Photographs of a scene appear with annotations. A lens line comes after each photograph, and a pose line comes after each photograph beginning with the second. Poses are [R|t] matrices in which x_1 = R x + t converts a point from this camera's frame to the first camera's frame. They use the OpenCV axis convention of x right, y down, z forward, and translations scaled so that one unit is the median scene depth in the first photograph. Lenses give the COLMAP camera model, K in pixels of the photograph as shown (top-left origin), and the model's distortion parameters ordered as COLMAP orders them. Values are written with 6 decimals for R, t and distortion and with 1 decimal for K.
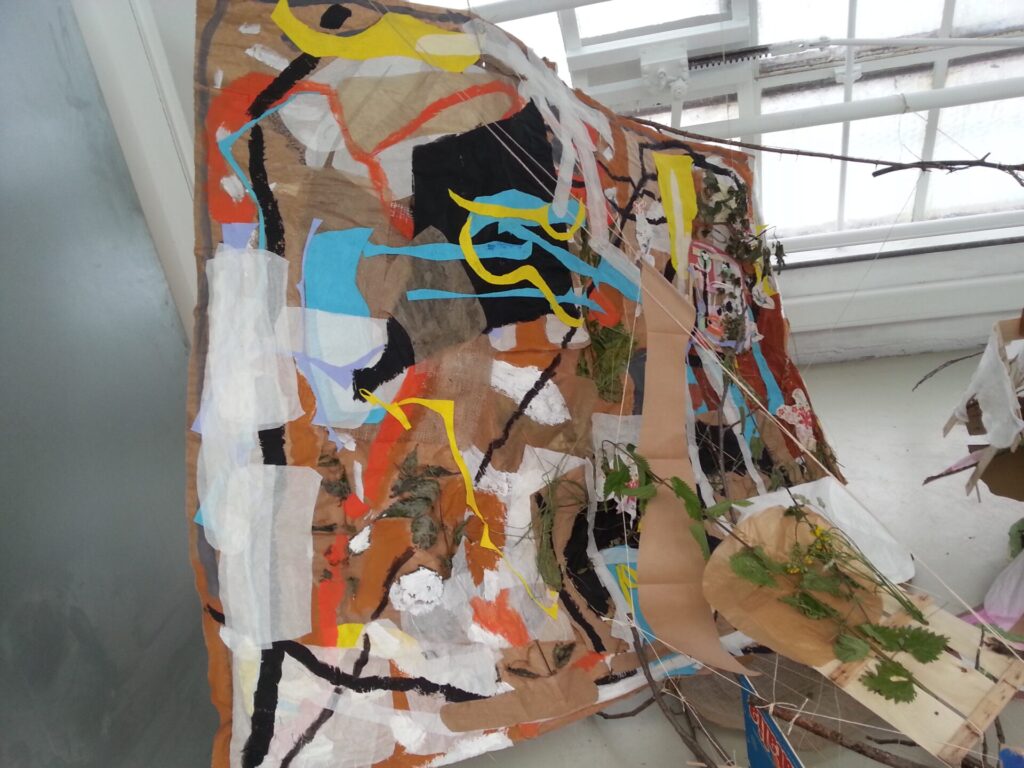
lens RADIAL K [[844.1, 0, 515.2], [0, 844.1, 398.5], [0, 0, 1]] dist [0.037899, -0.100905]
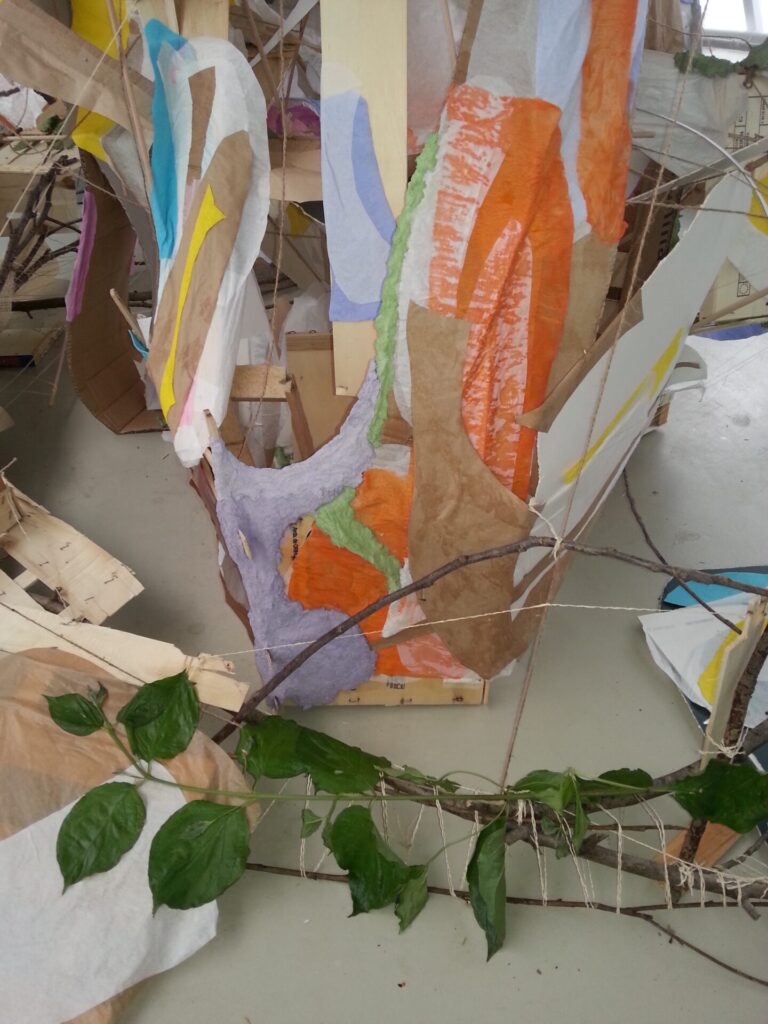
lens RADIAL K [[844.1, 0, 366.6], [0, 844.1, 512.9], [0, 0, 1]] dist [0.037899, -0.100905]
pose [[0.411455, 0.617370, -0.670491, 1.584537], [-0.408870, 0.782499, 0.469596, -0.069428], [0.814573, 0.080927, 0.574388, 0.528172]]
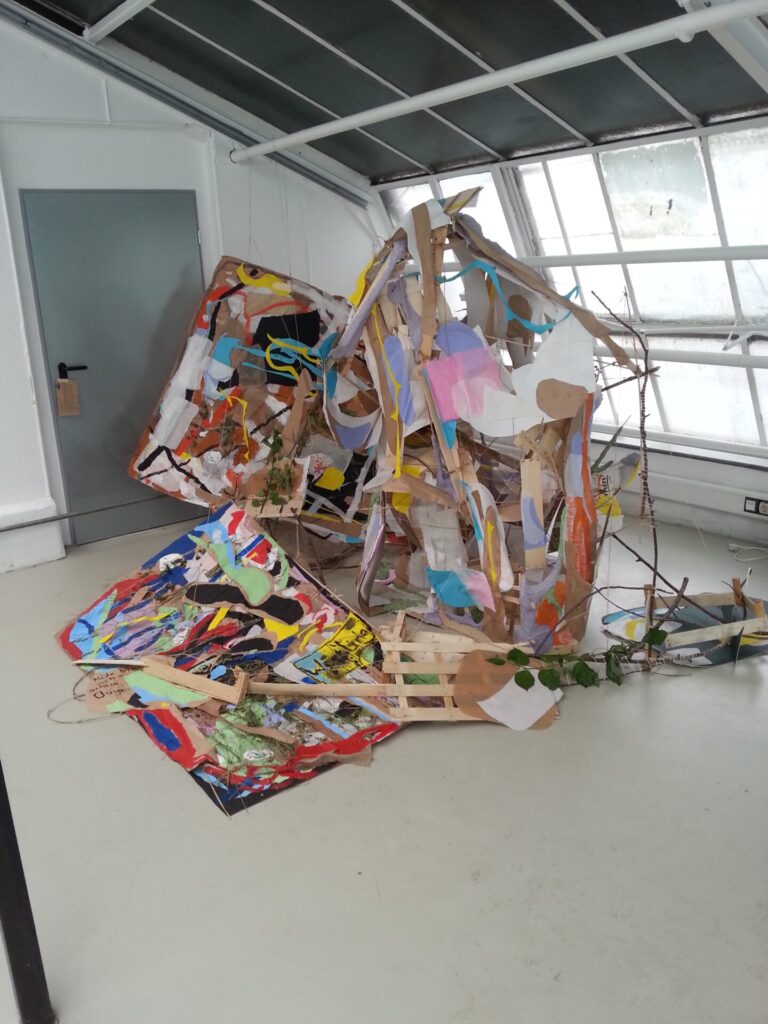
lens RADIAL K [[844.1, 0, 363.4], [0, 844.1, 506.5], [0, 0, 1]] dist [0.037899, -0.100905]
pose [[0.714378, 0.319641, -0.622490, 2.067202], [-0.352359, 0.932883, 0.074652, -0.019972], [0.604572, 0.166011, 0.779059, -0.939438]]
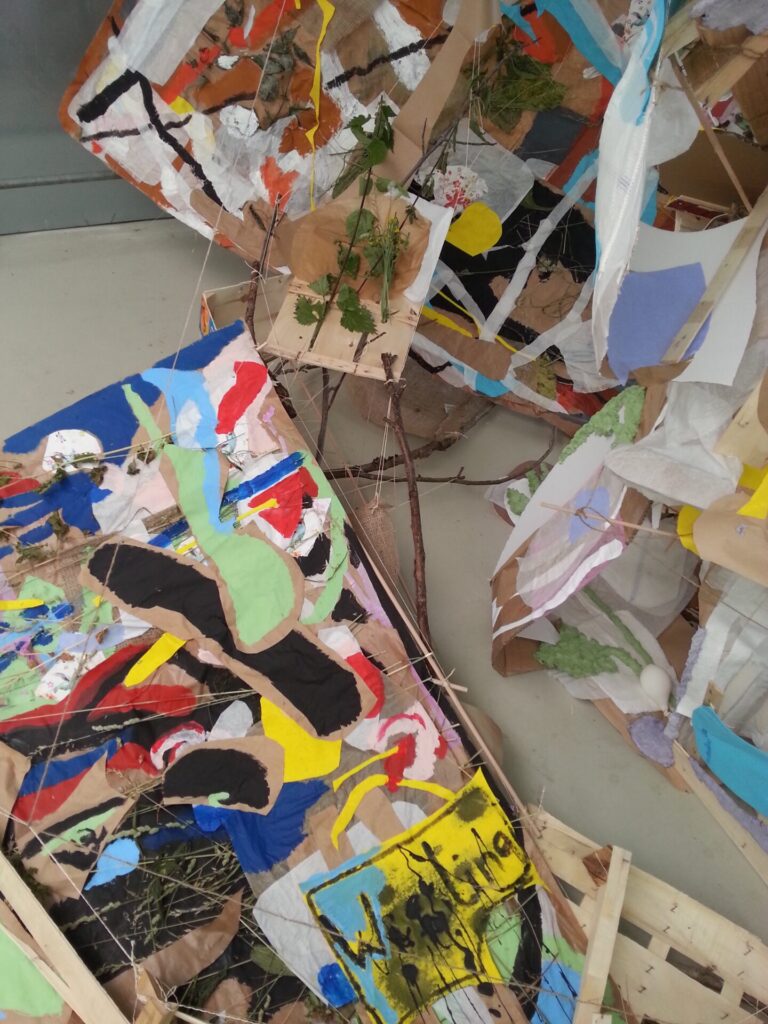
lens RADIAL K [[844.1, 0, 365.9], [0, 844.1, 510.6], [0, 0, 1]] dist [0.037899, -0.100905]
pose [[0.573177, 0.717393, -0.395998, 0.958478], [-0.531999, 0.693349, 0.486049, -0.110767], [0.623253, -0.067922, 0.779065, -0.009552]]
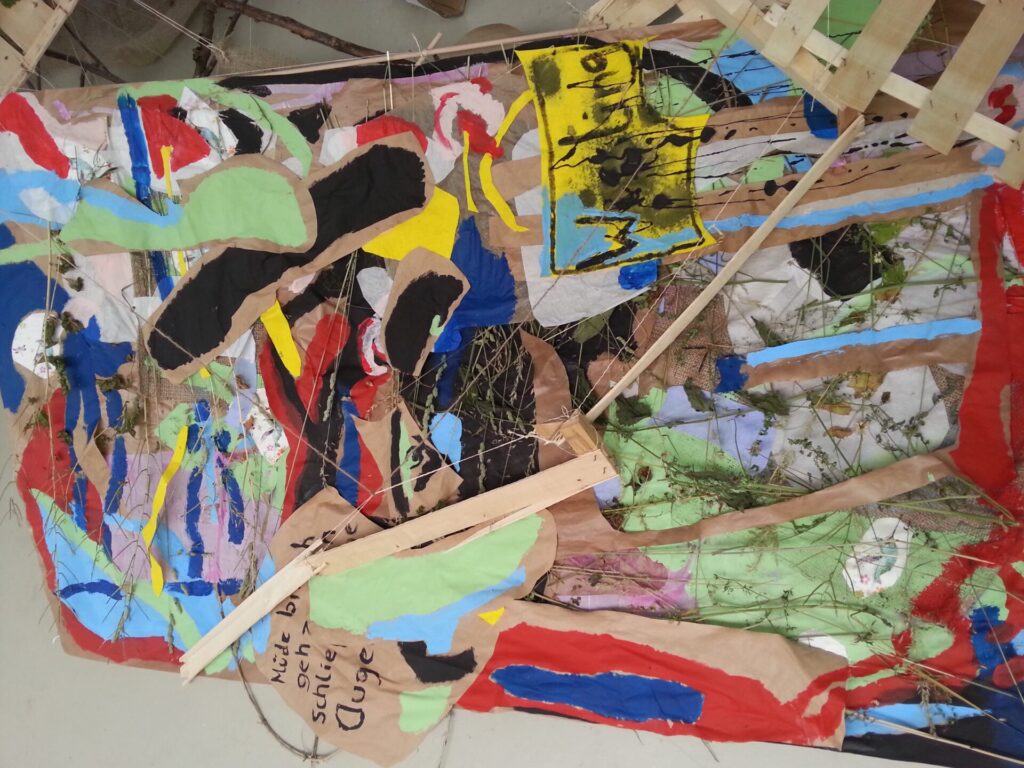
lens RADIAL K [[844.1, 0, 515.1], [0, 844.1, 402.4], [0, 0, 1]] dist [0.037899, -0.100905]
pose [[0.950806, -0.166718, -0.261100, 1.017960], [0.306346, 0.631299, 0.712471, 0.049147], [0.046051, -0.757408, 0.651316, -0.051154]]
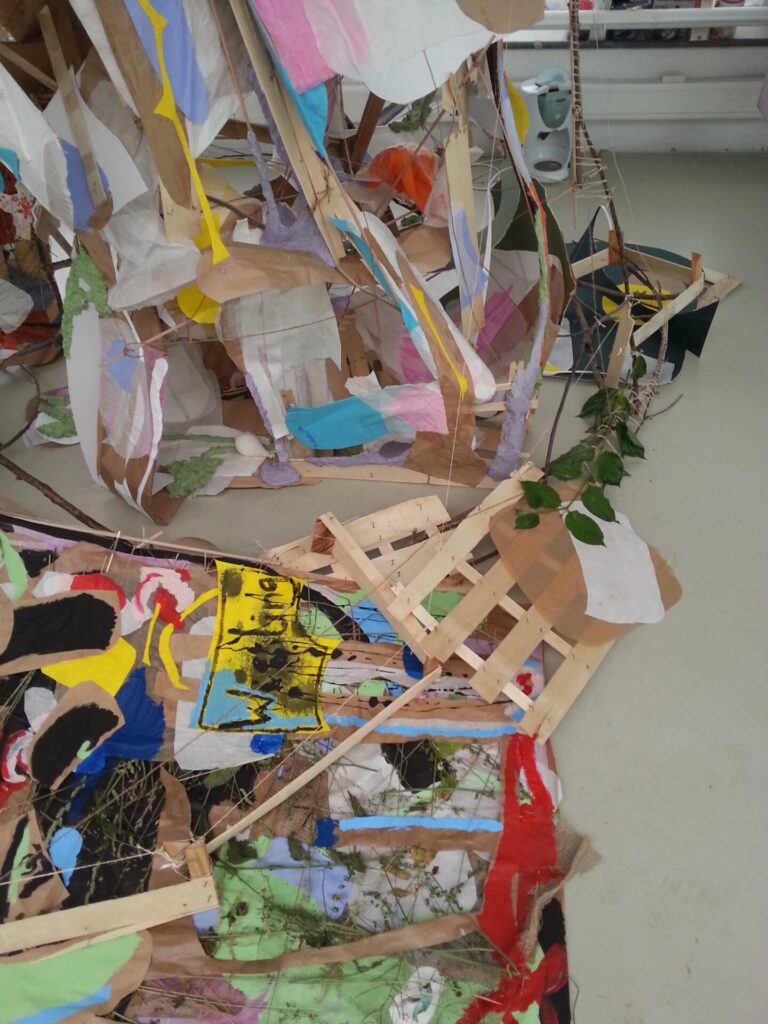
lens RADIAL K [[844.1, 0, 362.6], [0, 844.1, 510.8], [0, 0, 1]] dist [0.037899, -0.100905]
pose [[0.992588, 0.046892, 0.112116, 0.937497], [-0.083062, 0.935208, 0.344219, -0.032151], [-0.088711, -0.350980, 0.932171, -0.266343]]
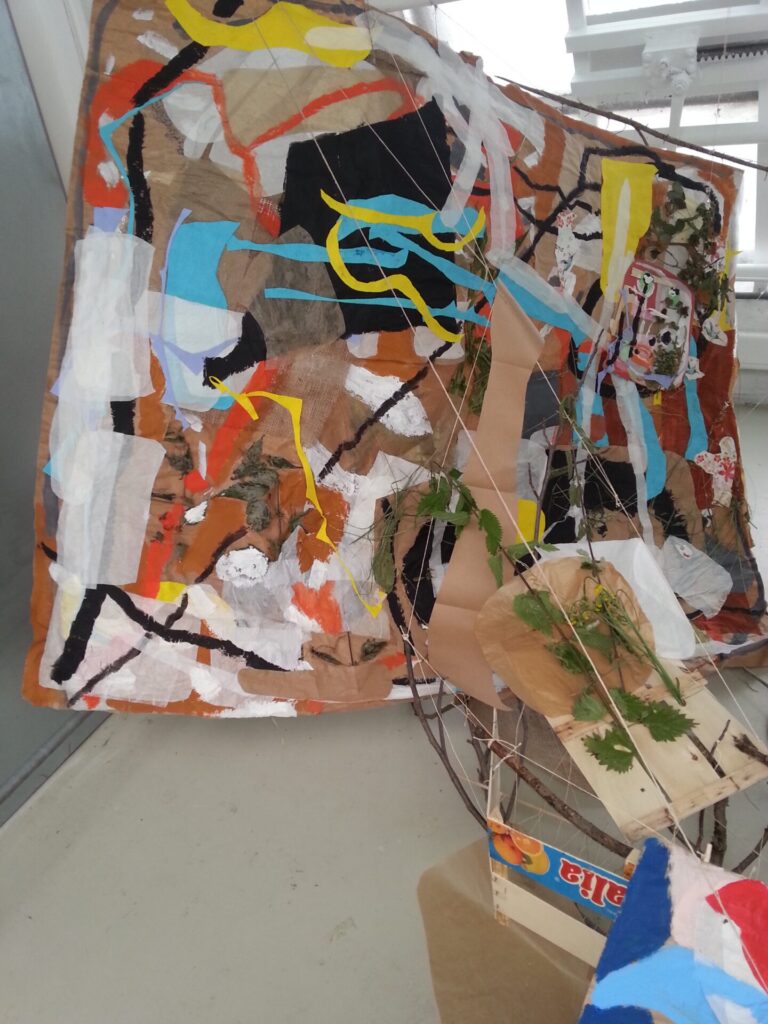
lens RADIAL K [[844.1, 0, 362.3], [0, 844.1, 508.0], [0, 0, 1]] dist [0.037899, -0.100905]
pose [[0.954031, 0.185341, -0.235527, 0.260824], [-0.144538, 0.972958, 0.180168, -0.063595], [0.262551, -0.137844, 0.955022, -0.003214]]
